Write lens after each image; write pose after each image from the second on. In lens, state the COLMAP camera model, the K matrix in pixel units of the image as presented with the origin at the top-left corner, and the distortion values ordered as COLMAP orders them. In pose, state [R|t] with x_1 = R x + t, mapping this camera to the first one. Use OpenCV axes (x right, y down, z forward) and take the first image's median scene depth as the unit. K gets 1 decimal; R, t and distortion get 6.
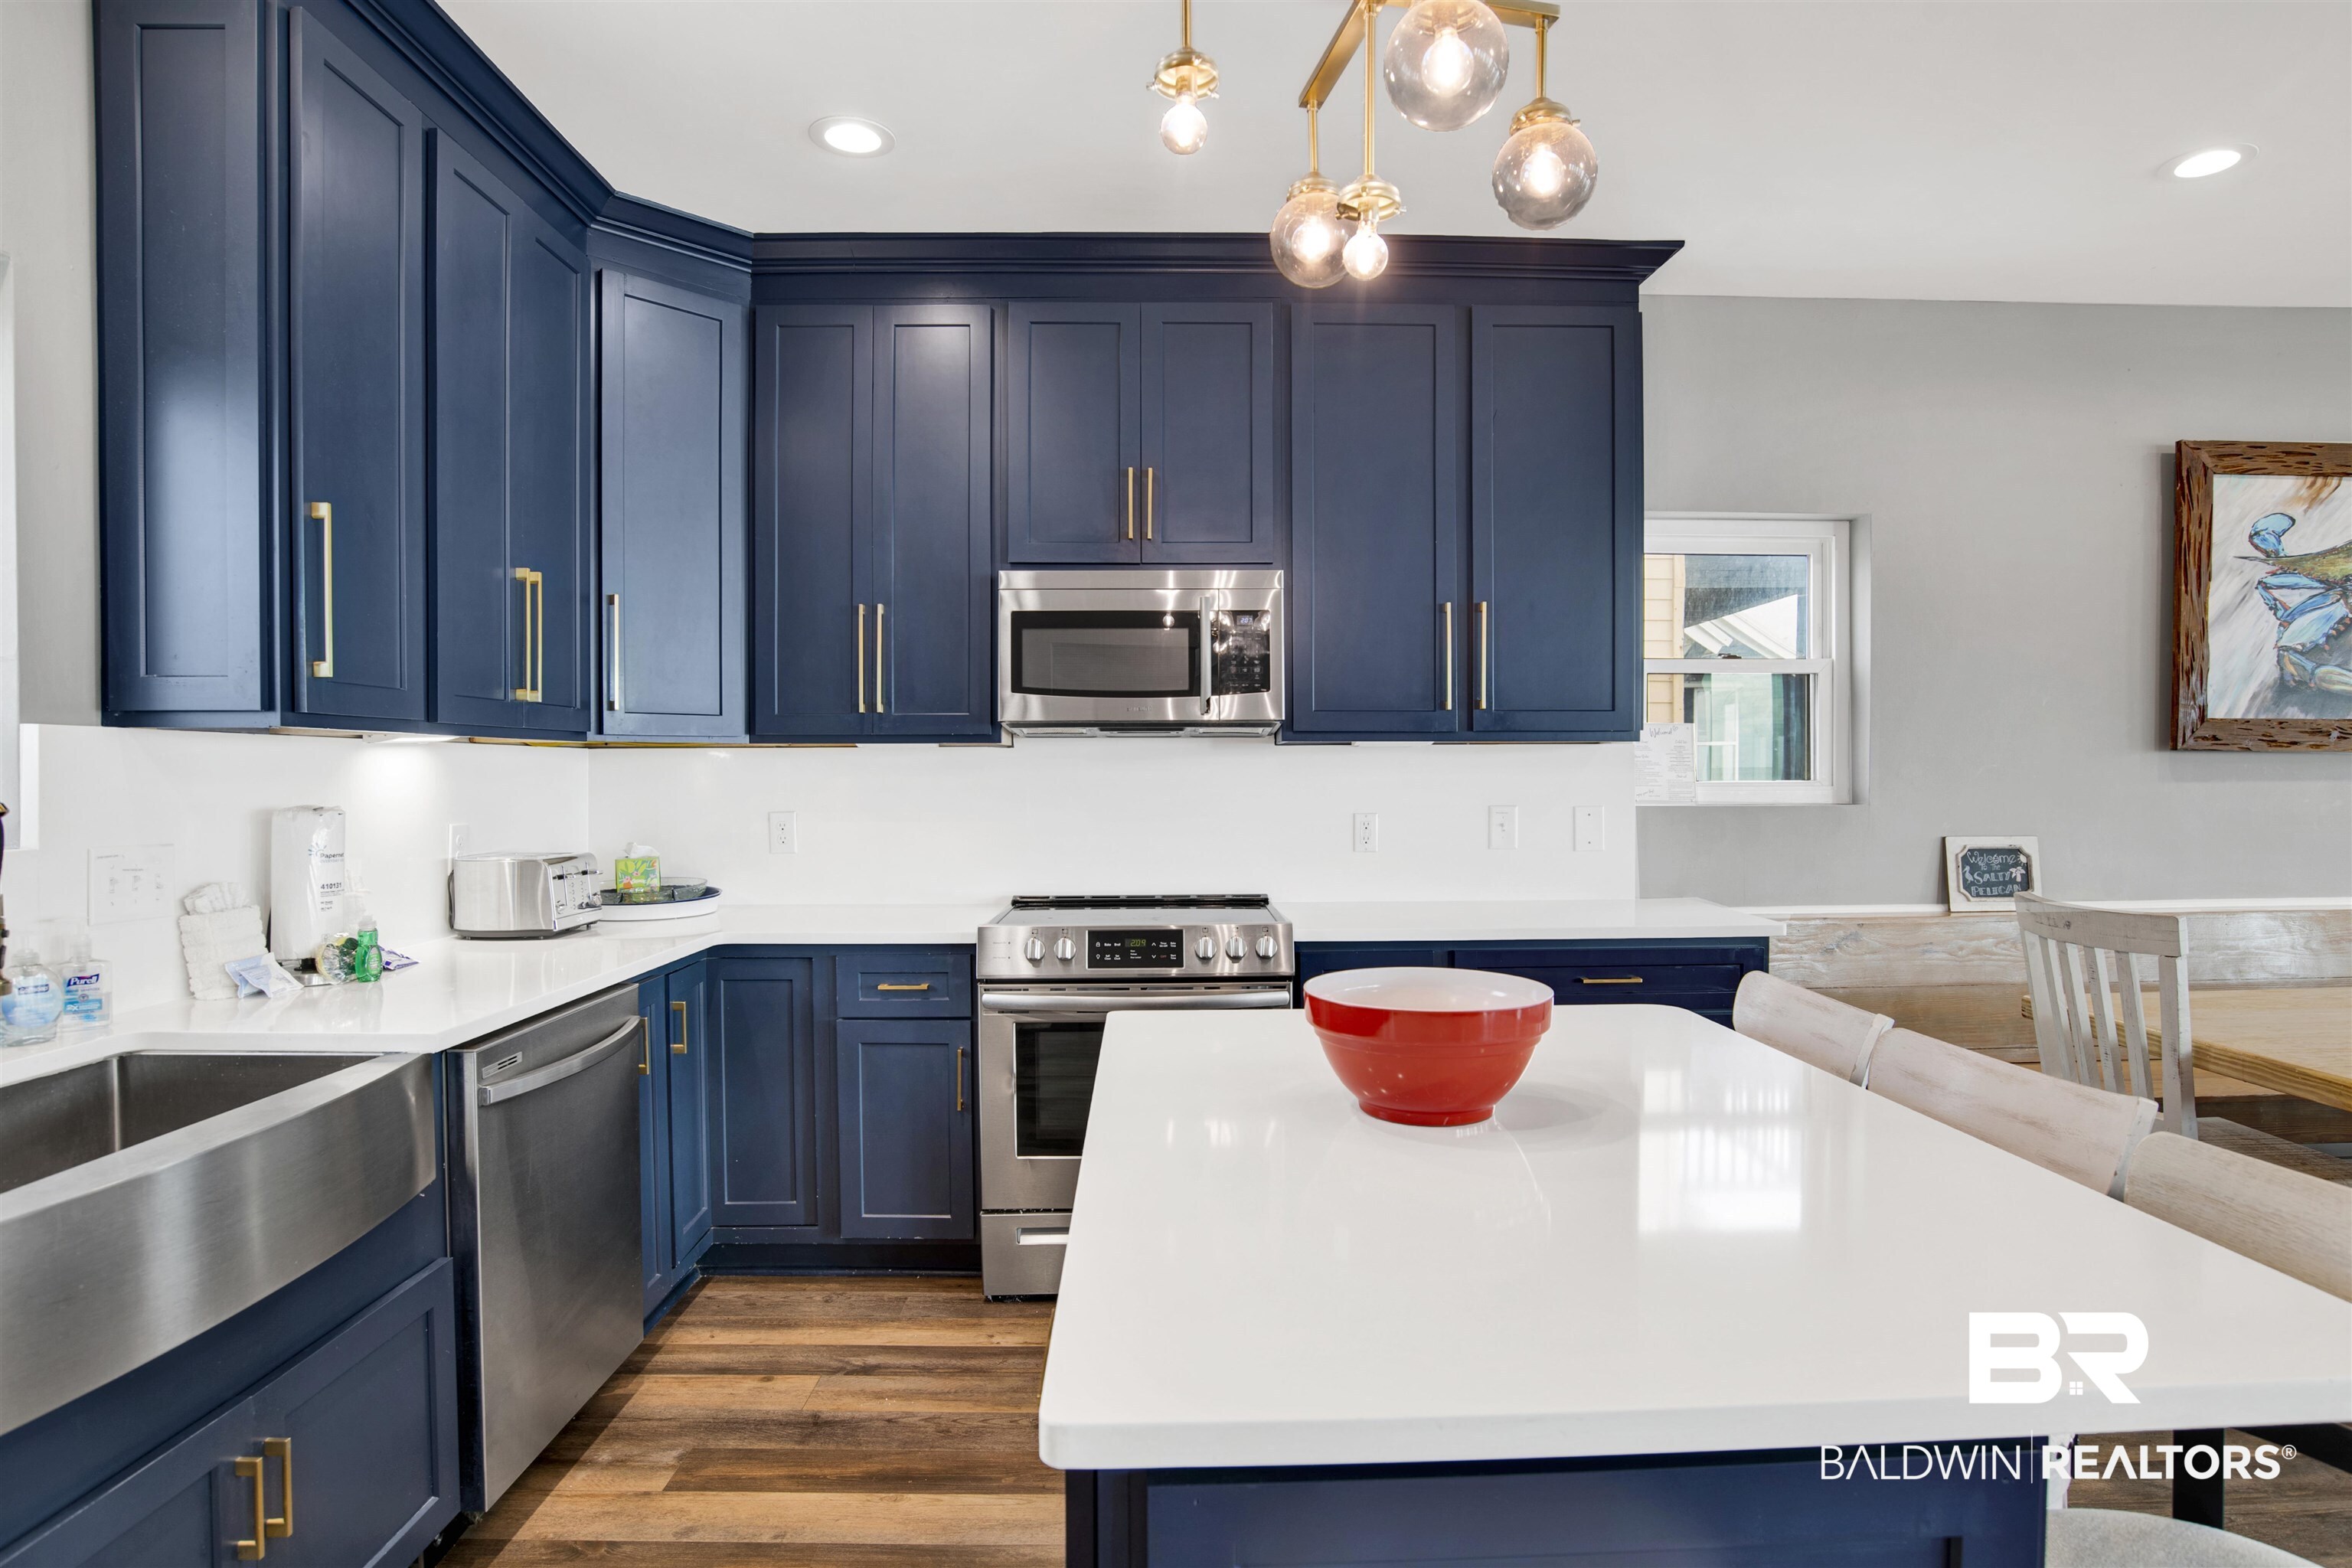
lens RADIAL K [[1231.9, 0, 1167.0], [0, 1231.9, 784.1], [0, 0, 1]] dist [-0.063097, 0.026086]
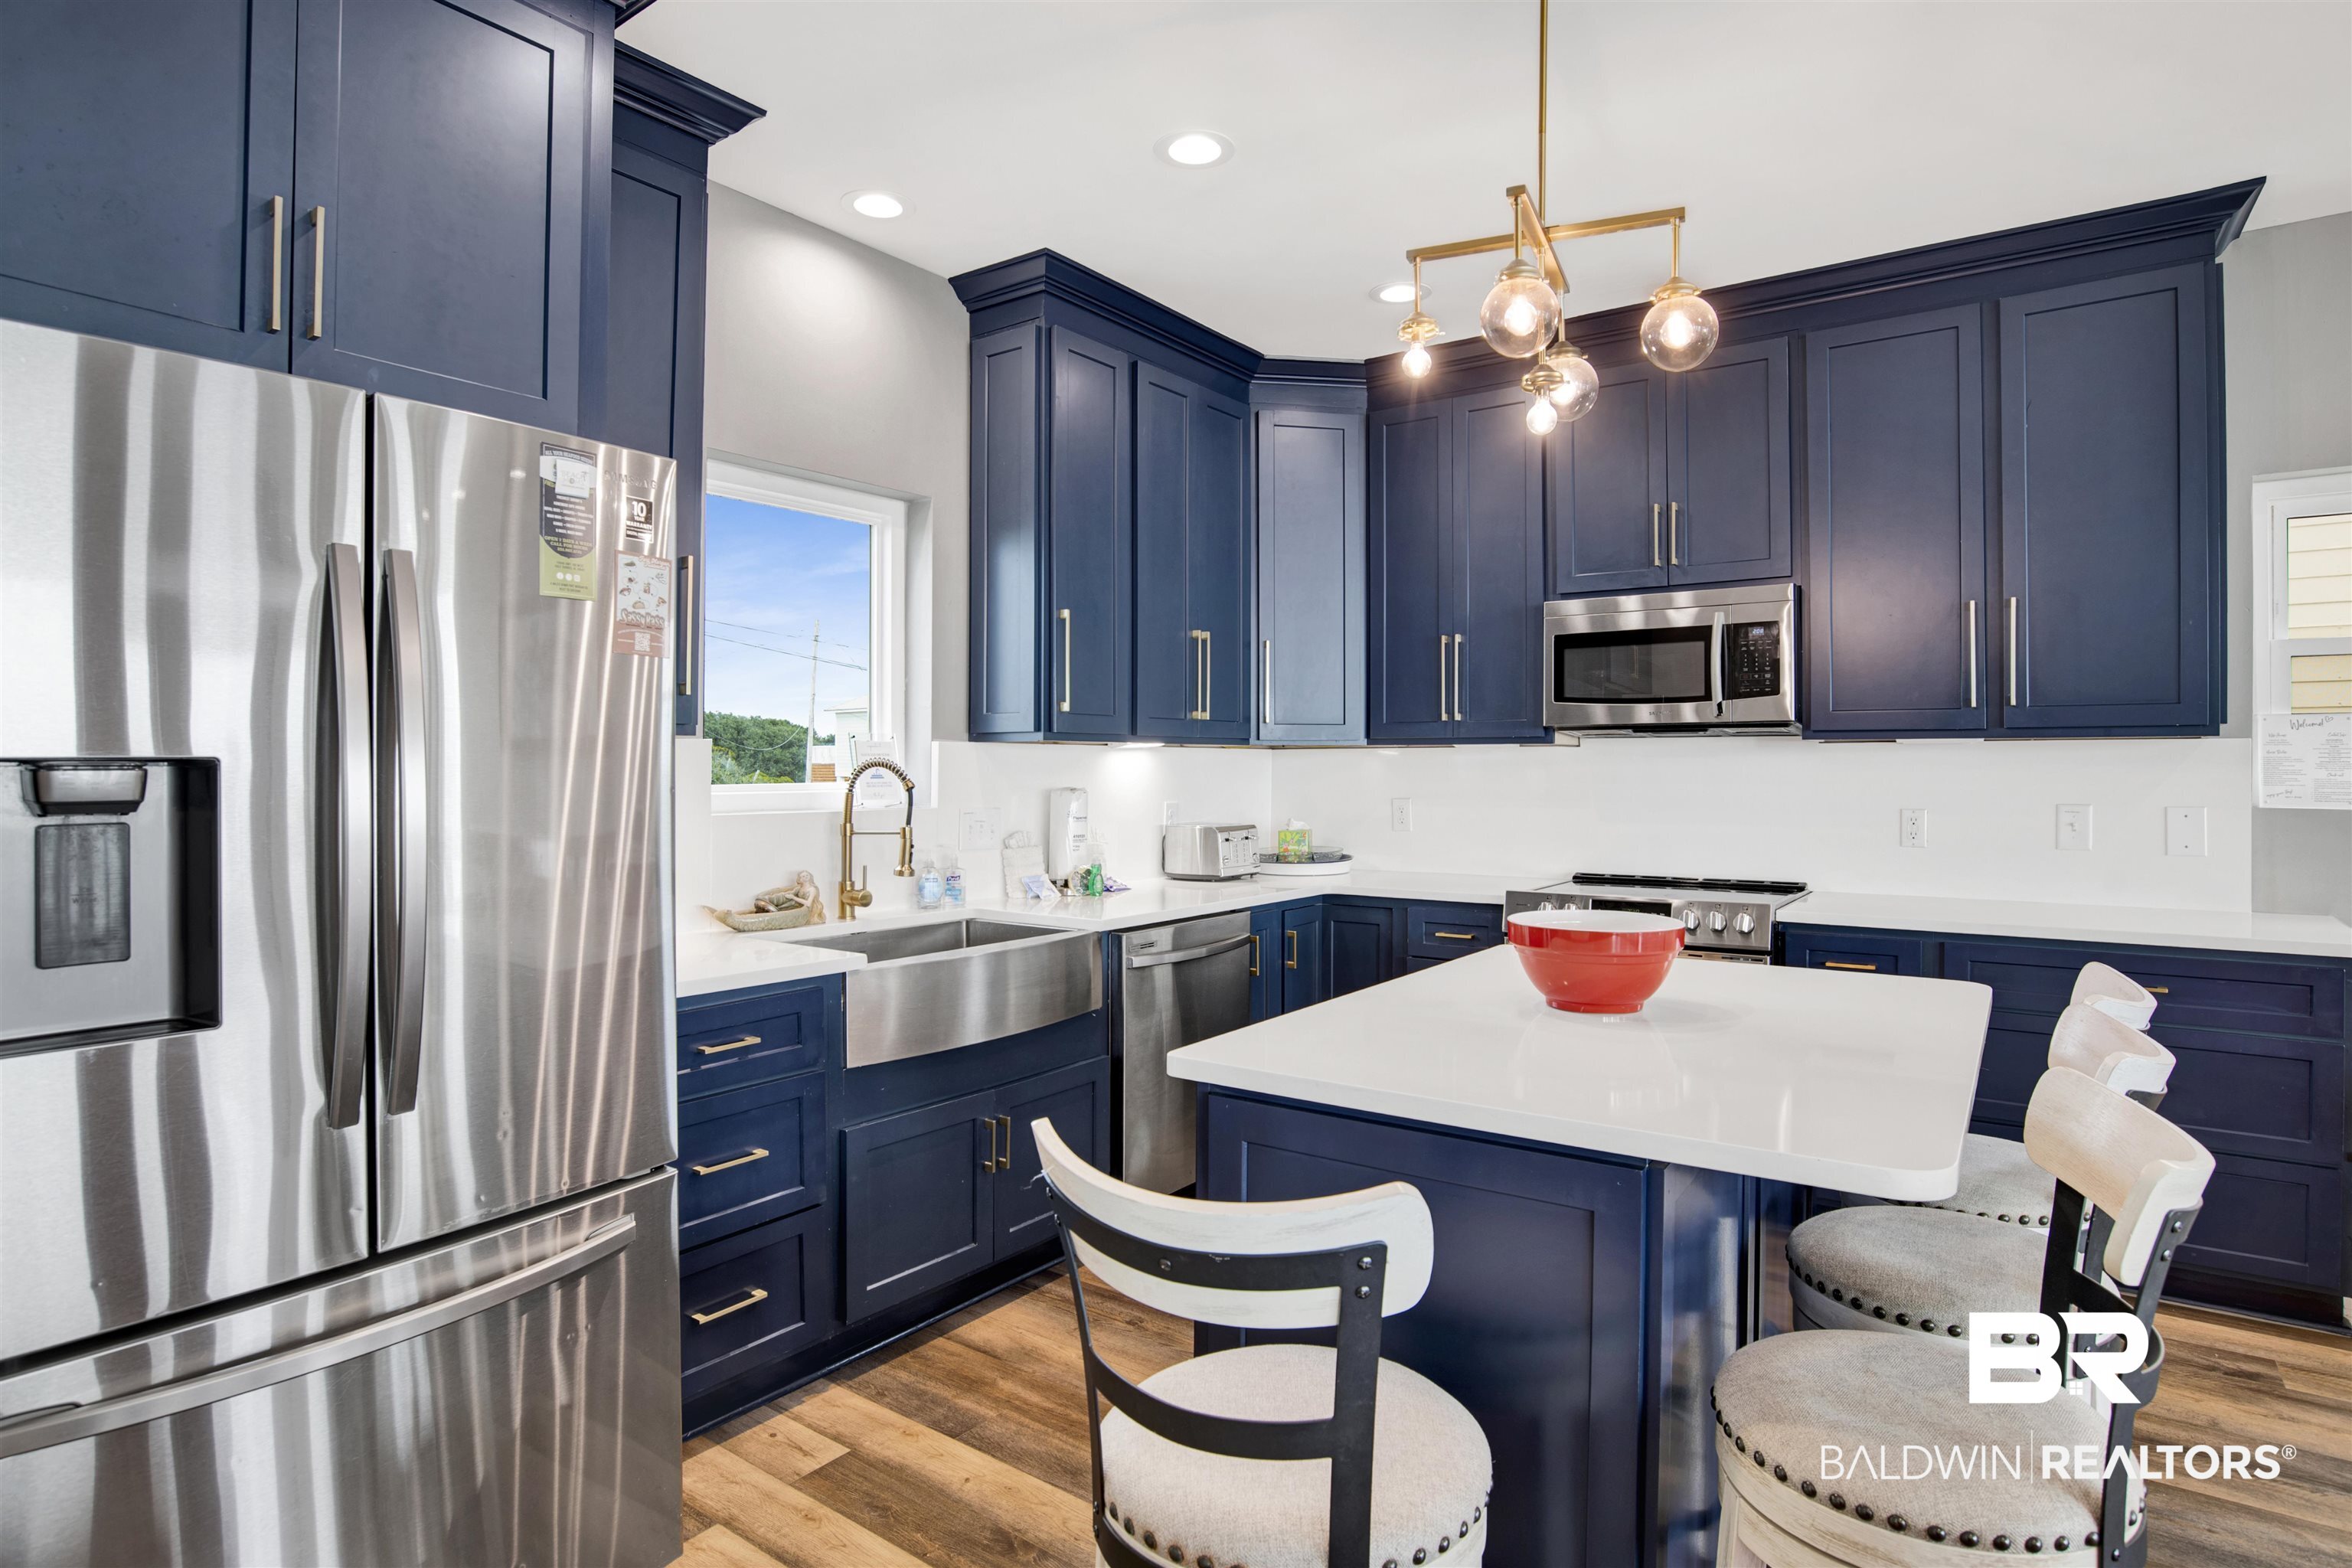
lens RADIAL K [[1295.6, 0, 1176.0], [0, 1295.6, 784.0], [0, 0, 1]] dist [-0.140490, 0.068368]
pose [[0.779587, 0.009298, -0.626224, 0.371803], [-0.007123, 0.999957, 0.005979, 0.001265], [0.626253, -0.000200, 0.779620, -0.212699]]
